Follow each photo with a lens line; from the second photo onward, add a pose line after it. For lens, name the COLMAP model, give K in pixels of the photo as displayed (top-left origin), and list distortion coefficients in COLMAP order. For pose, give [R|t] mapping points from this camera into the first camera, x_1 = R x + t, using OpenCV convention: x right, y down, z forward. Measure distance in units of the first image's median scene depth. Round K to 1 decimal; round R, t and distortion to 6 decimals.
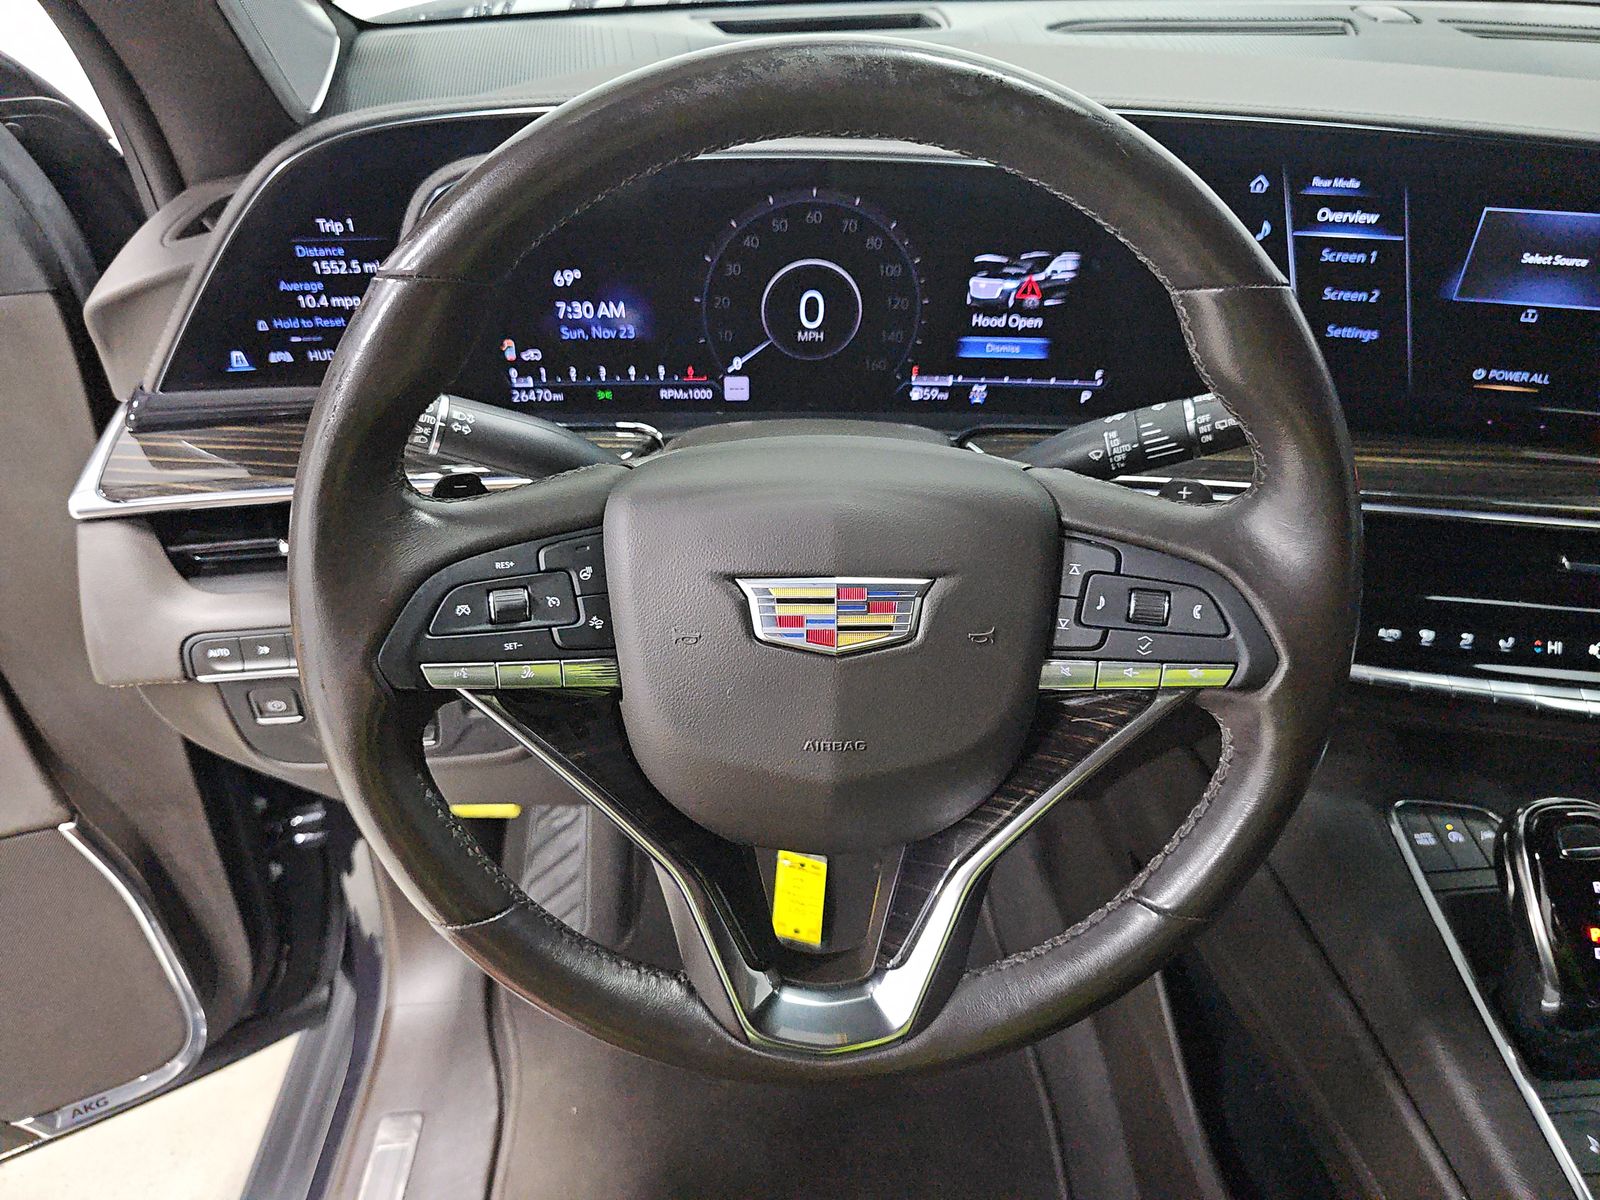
lens RADIAL K [[1083.7, 0, 804.3], [0, 1083.7, 600.9], [0, 0, 1]] dist [0.027685, -0.004970]
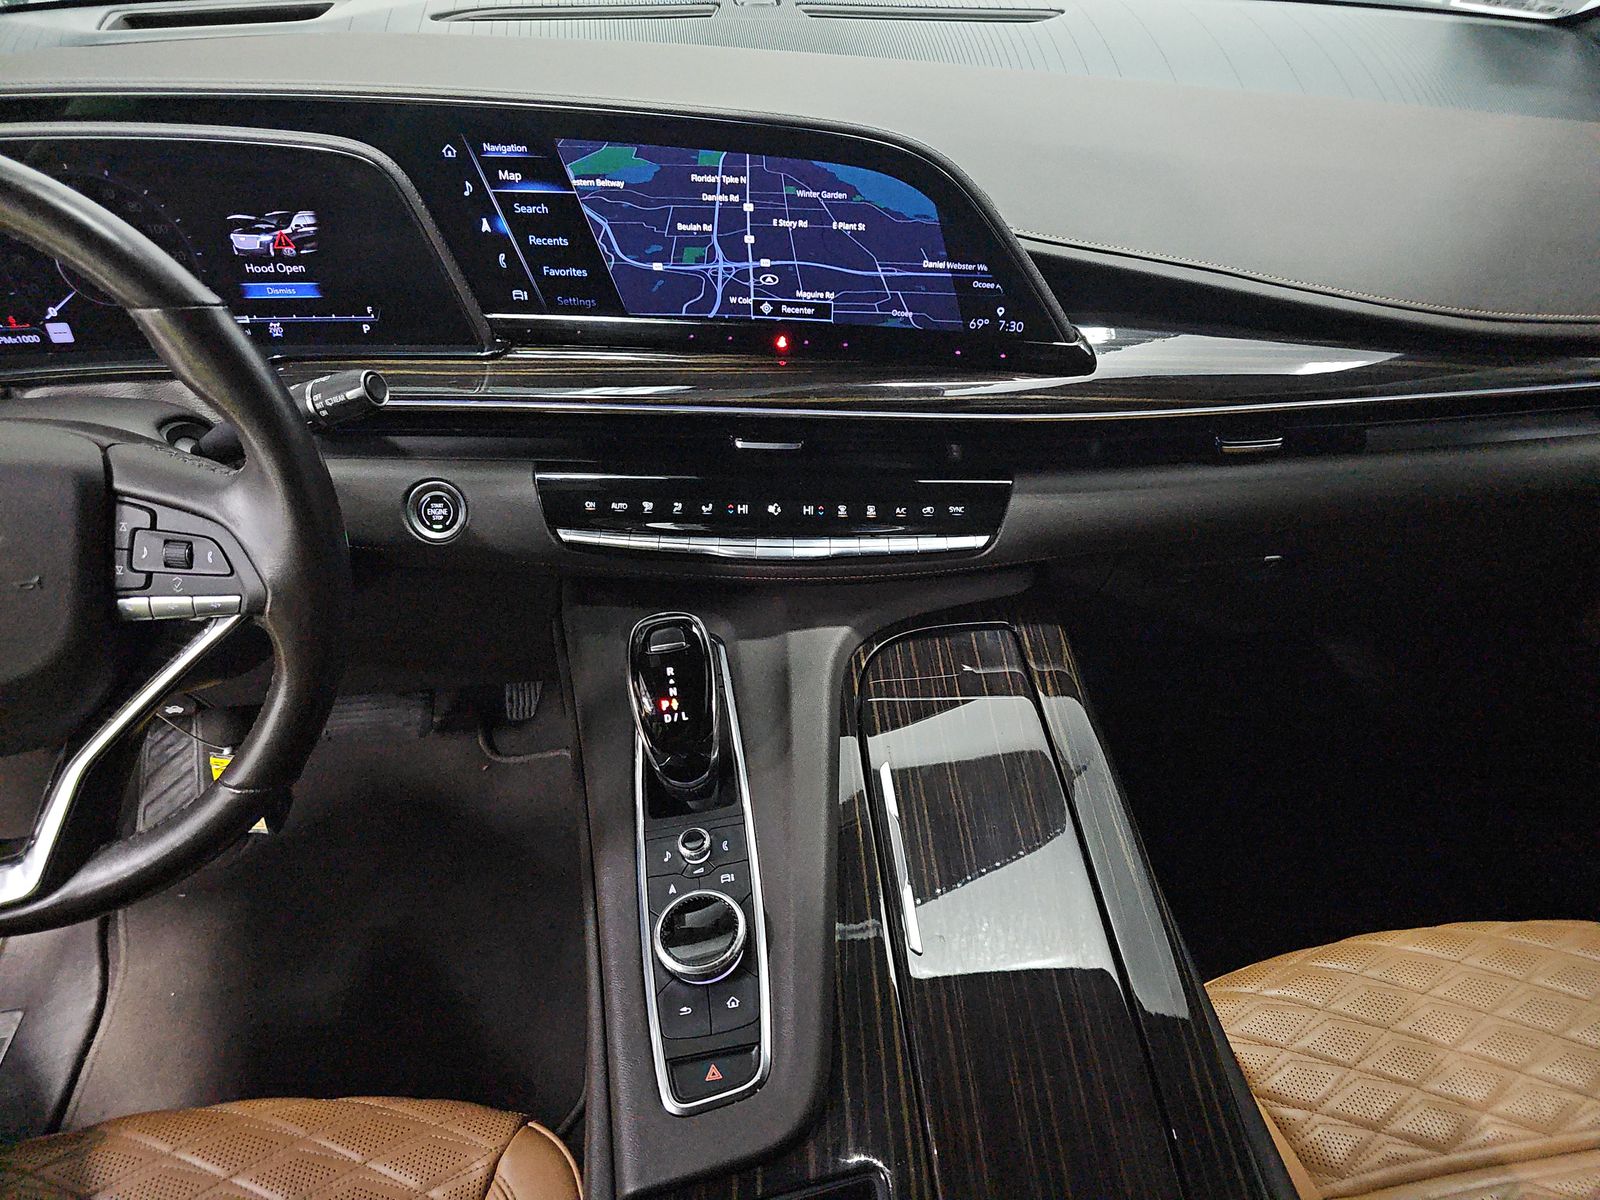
lens RADIAL K [[1083.7, 0, 796.8], [0, 1083.7, 599.1], [0, 0, 1]] dist [0.027685, -0.004970]
pose [[0.995562, -0.064975, 0.068080, 0.664444], [0.063042, 0.997555, 0.030170, 0.115559], [-0.069874, -0.025744, 0.997224, -0.282437]]
